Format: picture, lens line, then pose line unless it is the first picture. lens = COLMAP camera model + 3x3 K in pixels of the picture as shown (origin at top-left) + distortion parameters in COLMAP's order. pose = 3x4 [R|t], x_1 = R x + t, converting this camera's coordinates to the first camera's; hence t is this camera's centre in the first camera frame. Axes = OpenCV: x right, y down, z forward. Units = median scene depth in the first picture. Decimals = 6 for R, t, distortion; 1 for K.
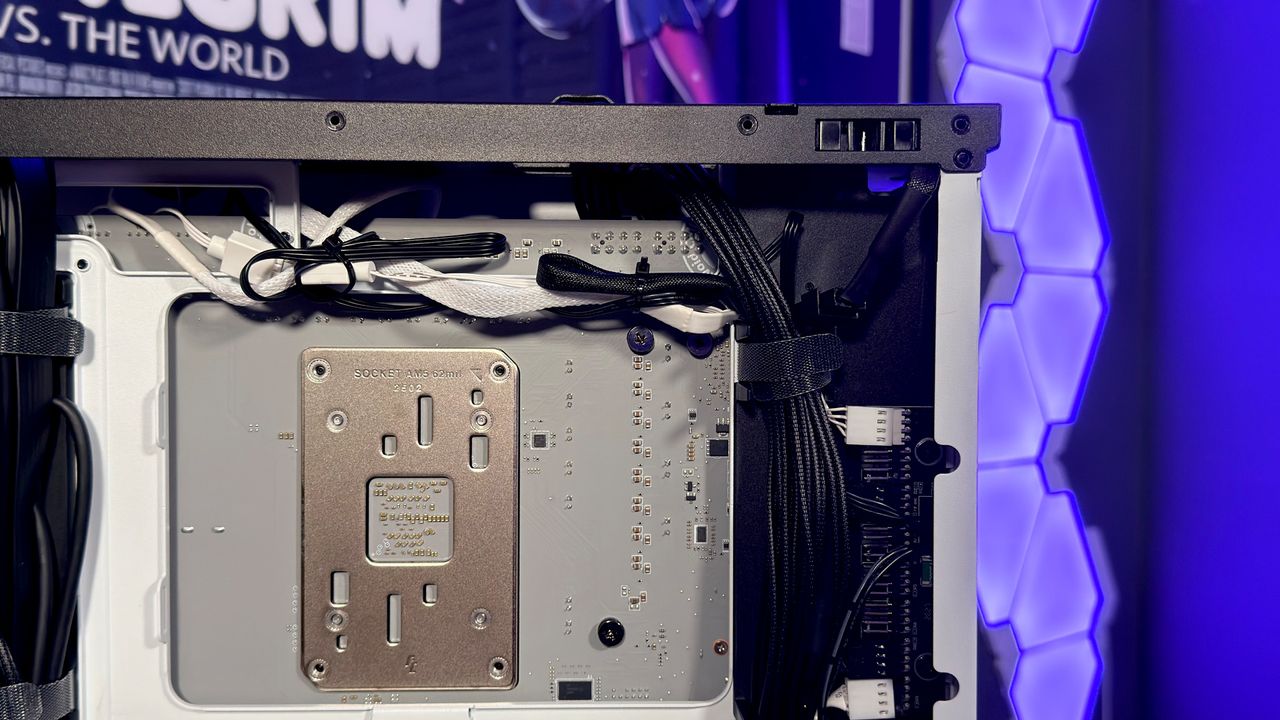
lens RADIAL K [[1301.0, 0, 633.8], [0, 1301.0, 355.6], [0, 0, 1]] dist [0.121032, 0.000000]
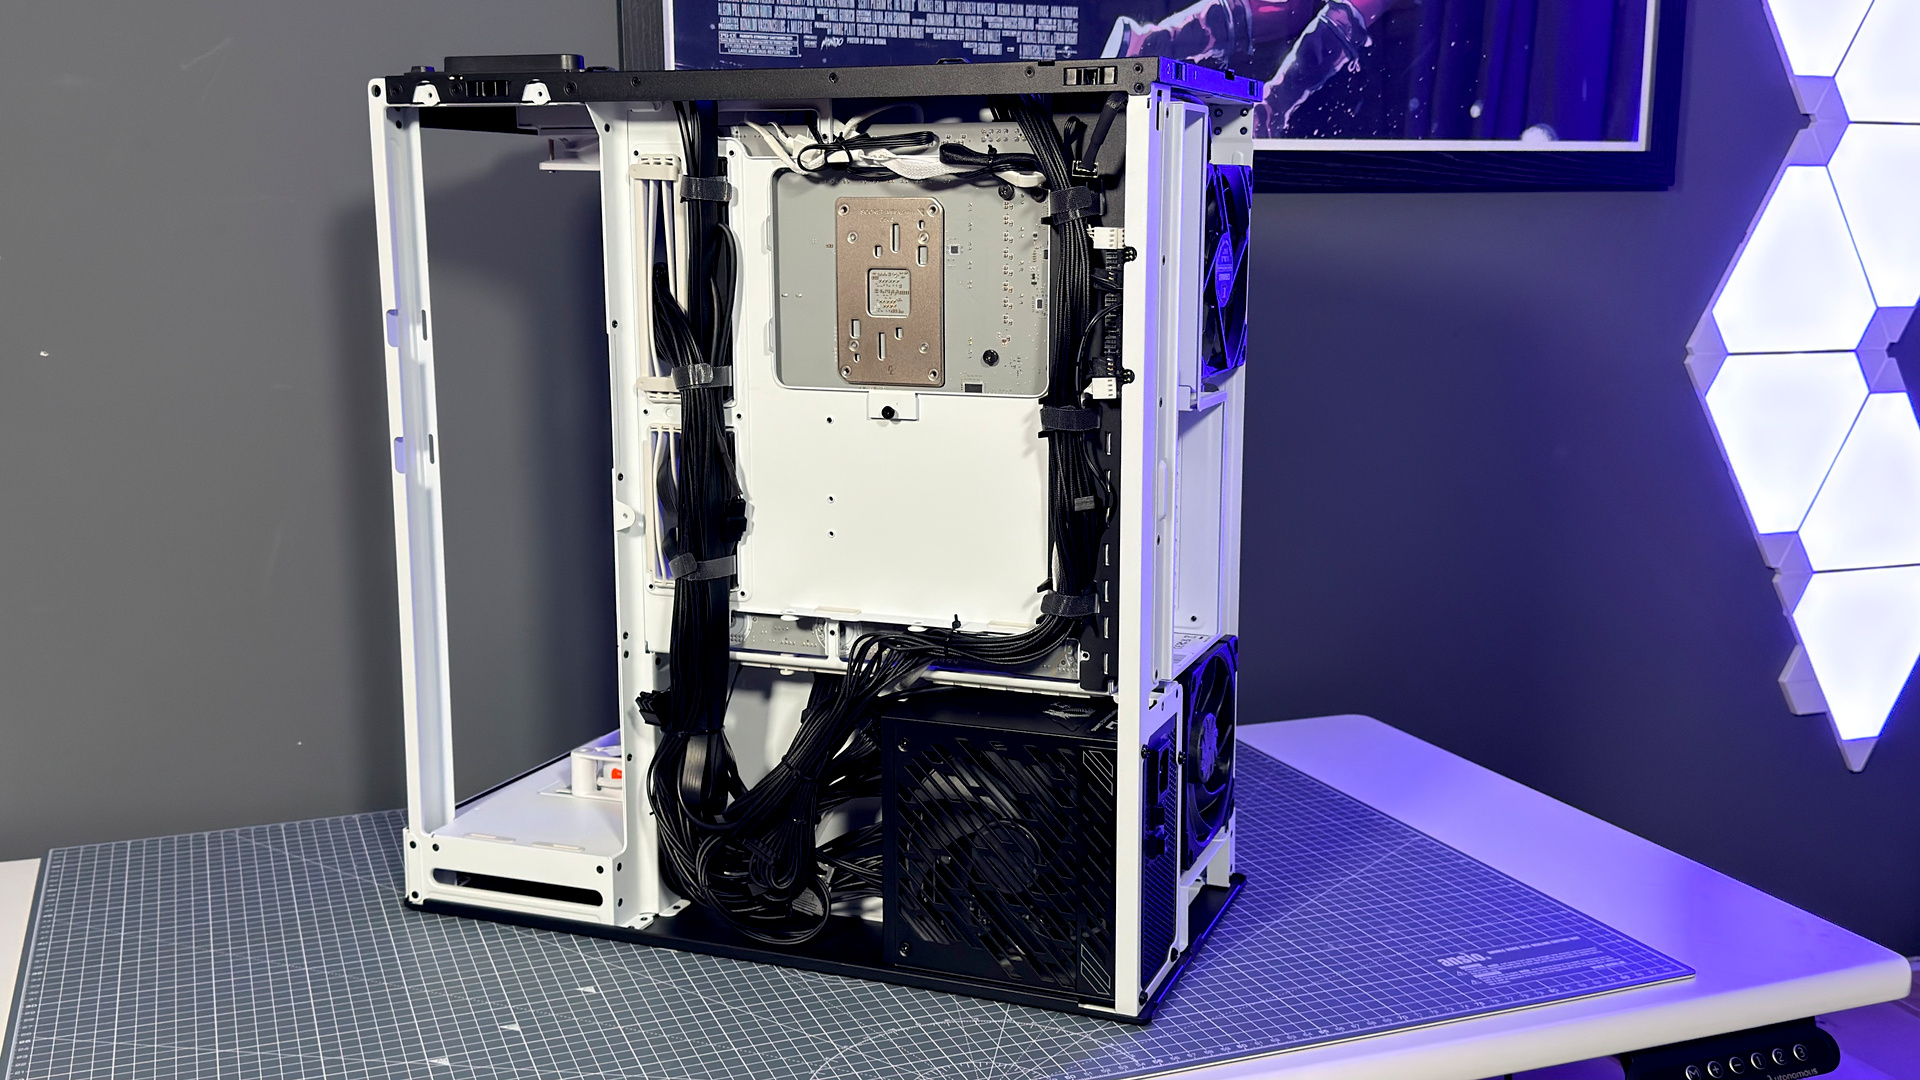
lens RADIAL K [[1951.5, 0, 963.6], [0, 1951.5, 542.2], [0, 0, 1]] dist [0.121032, 0.000000]
pose [[0.923886, 0.060083, -0.377921, 1.007729], [-0.006108, 0.989786, 0.142427, 0.082340], [0.382618, -0.129278, 0.914817, -1.555303]]
